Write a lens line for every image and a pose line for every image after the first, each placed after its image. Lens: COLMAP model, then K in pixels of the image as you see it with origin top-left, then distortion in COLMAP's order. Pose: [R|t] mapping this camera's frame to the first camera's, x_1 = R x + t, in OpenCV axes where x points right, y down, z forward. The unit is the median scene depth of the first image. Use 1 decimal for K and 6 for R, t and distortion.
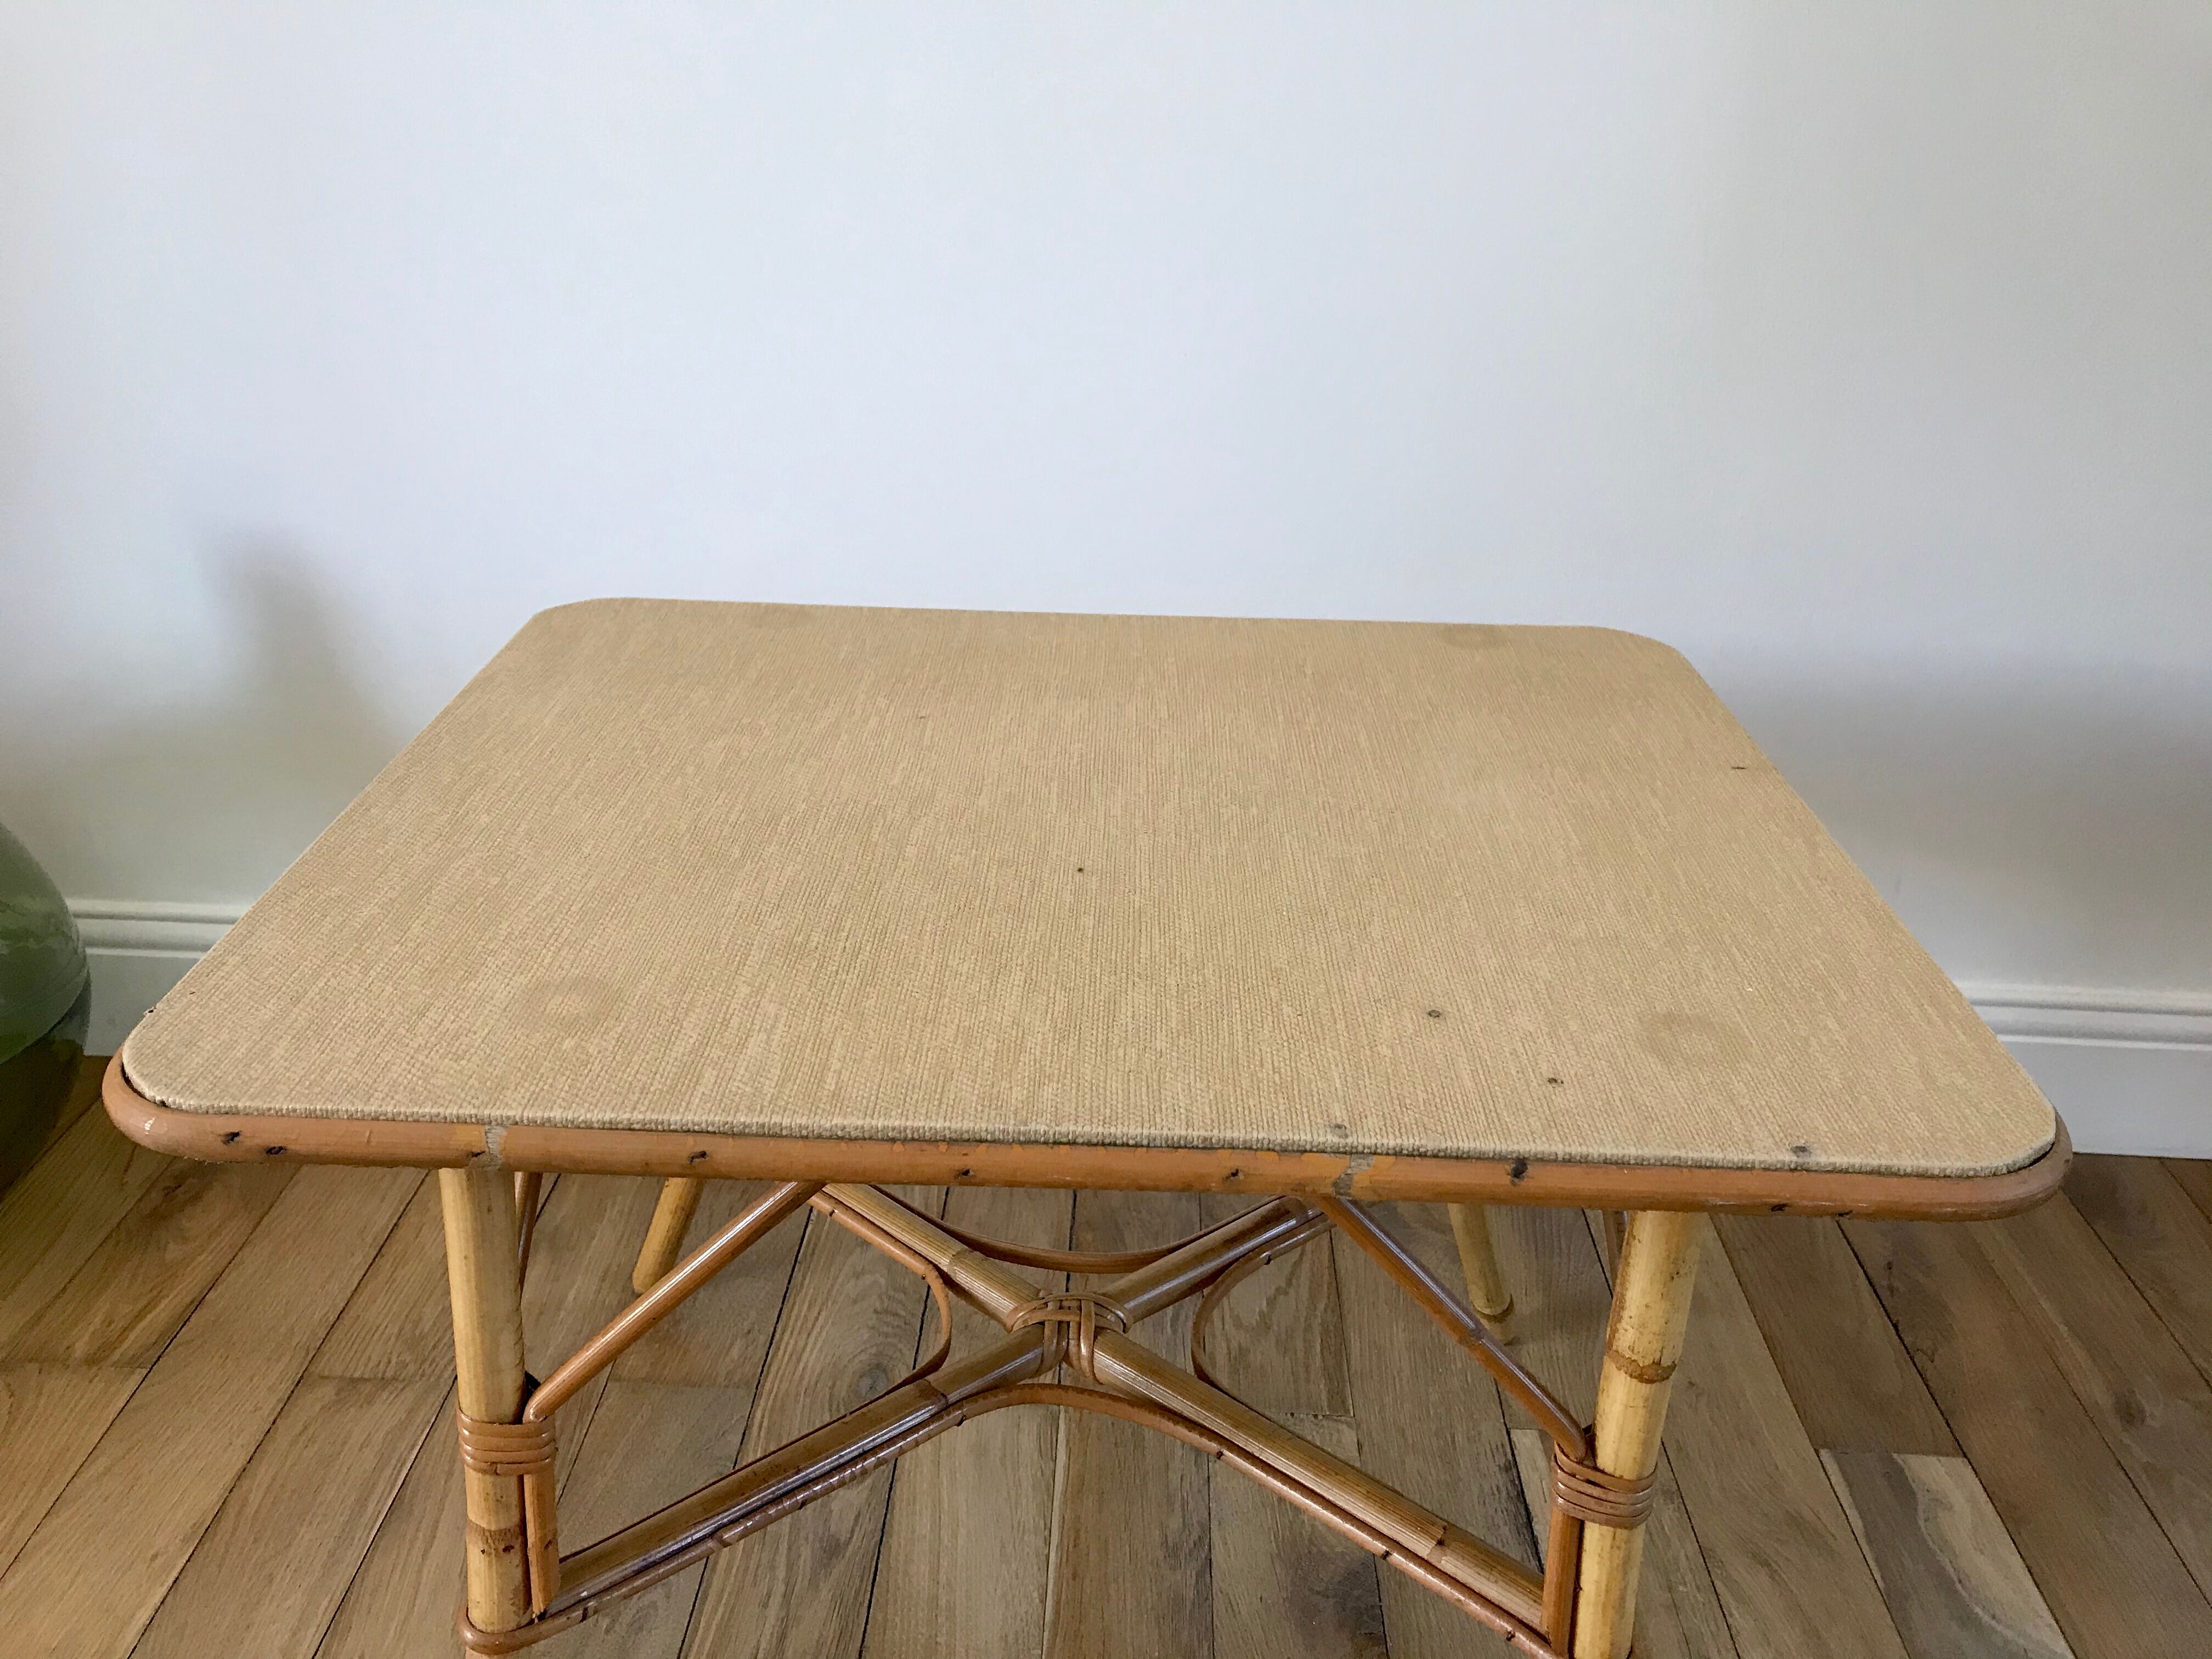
lens RADIAL K [[1757.5, 0, 1110.2], [0, 1757.5, 834.9], [0, 0, 1]] dist [0.029078, -0.020852]
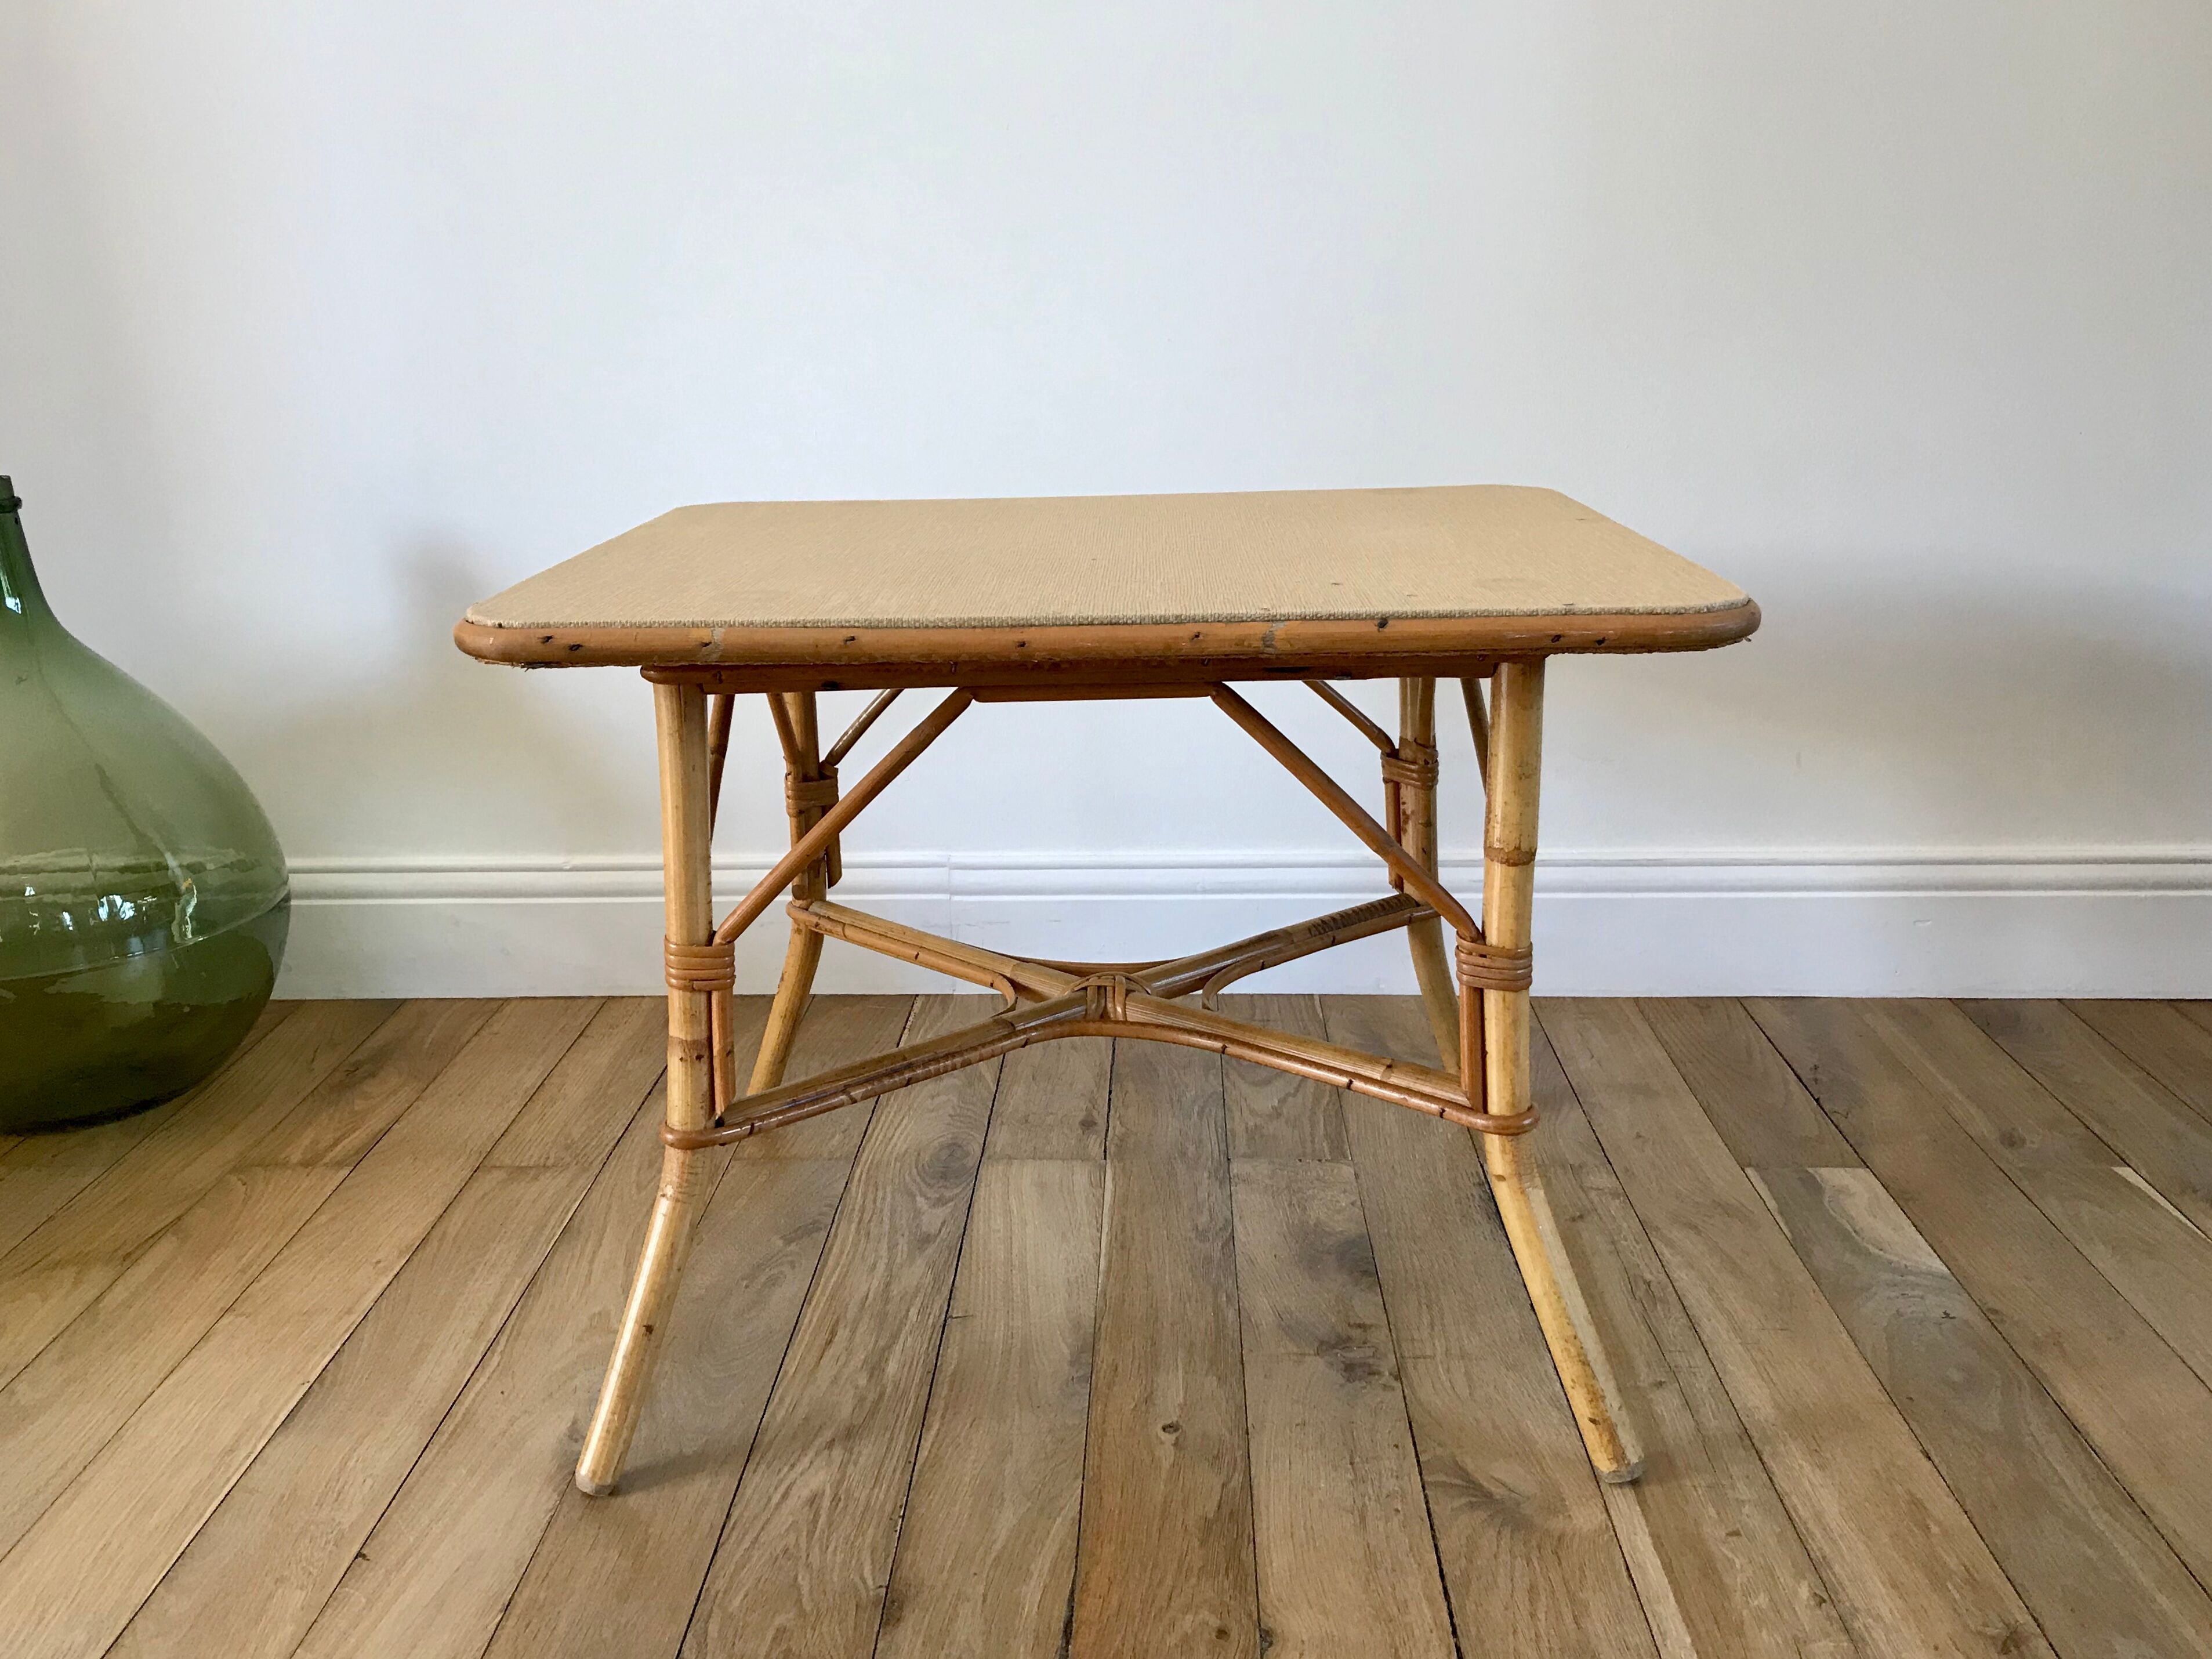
lens RADIAL K [[1822.4, 0, 1112.9], [0, 1822.4, 813.7], [0, 0, 1]] dist [0.030308, -0.024265]
pose [[0.998671, -0.049323, -0.014970, 0.006846], [0.046301, 0.986035, -0.159975, 0.314479], [0.022652, 0.159069, 0.987008, -0.286639]]
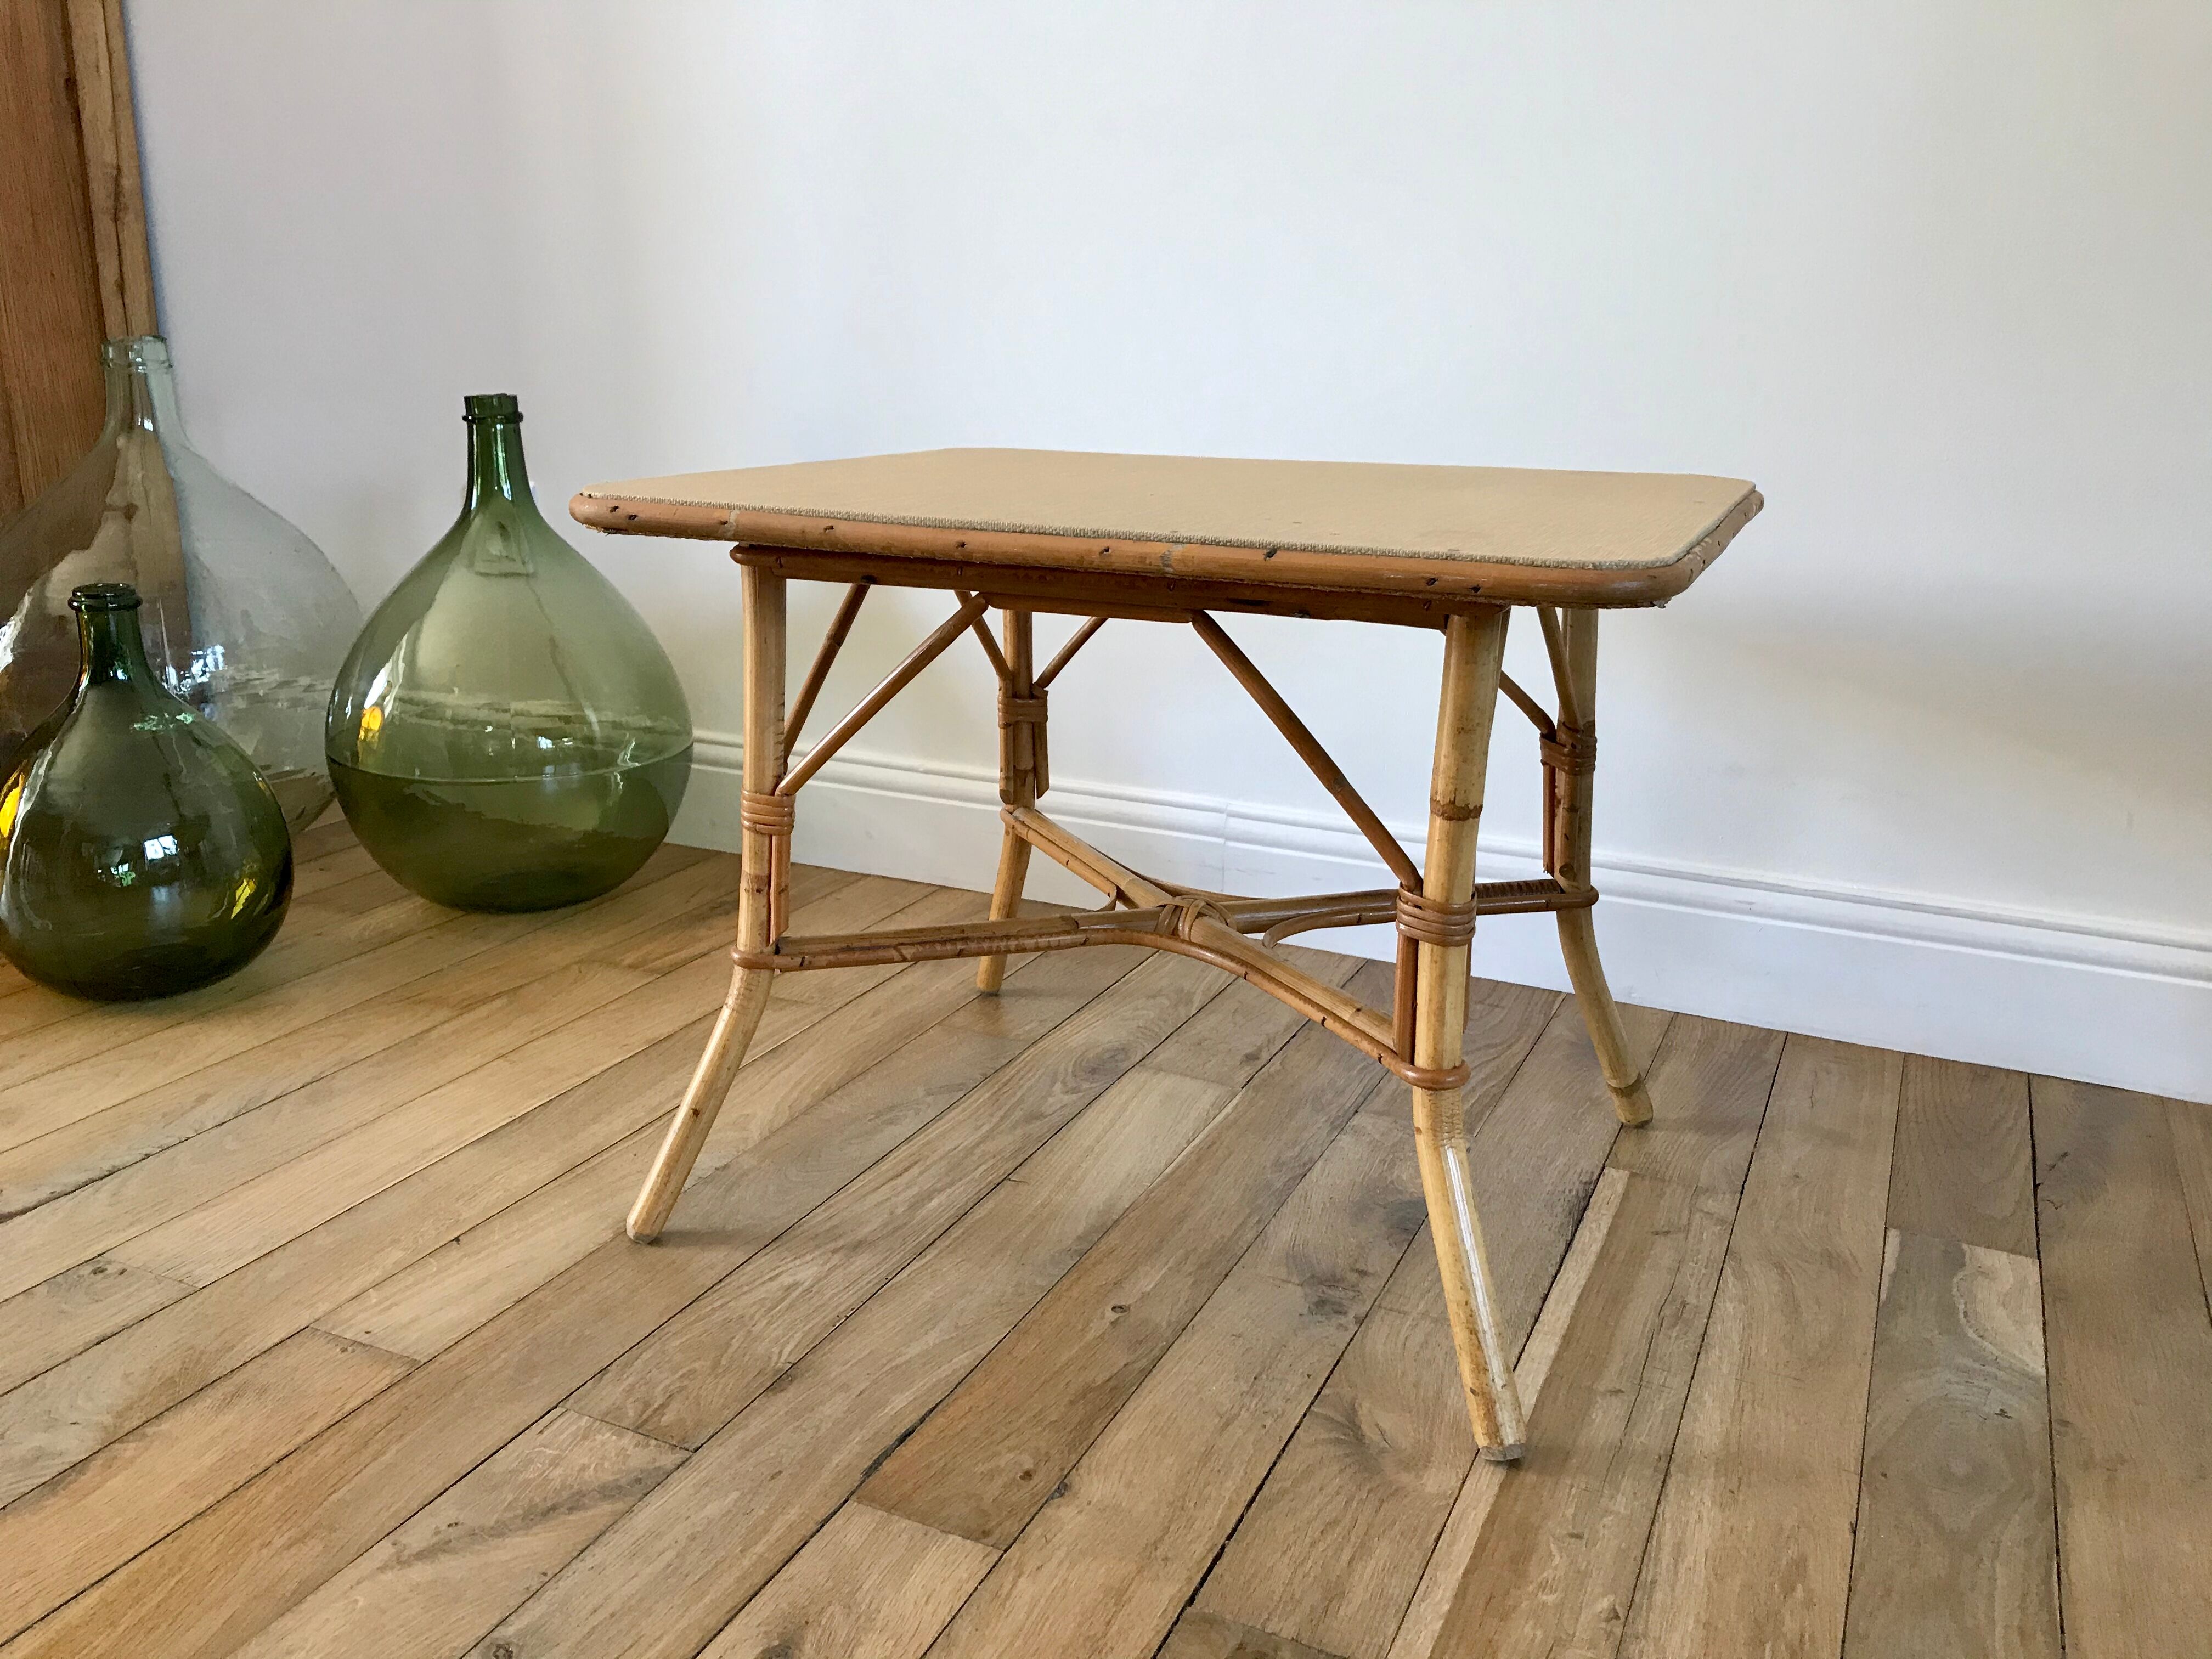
lens RADIAL K [[1757.5, 0, 1143.6], [0, 1757.5, 797.1], [0, 0, 1]] dist [0.029078, -0.020852]
pose [[0.923817, 0.082588, -0.373820, 0.390172], [-0.150839, 0.975989, -0.157141, 0.355913], [0.351866, 0.201556, 0.914093, -0.239800]]
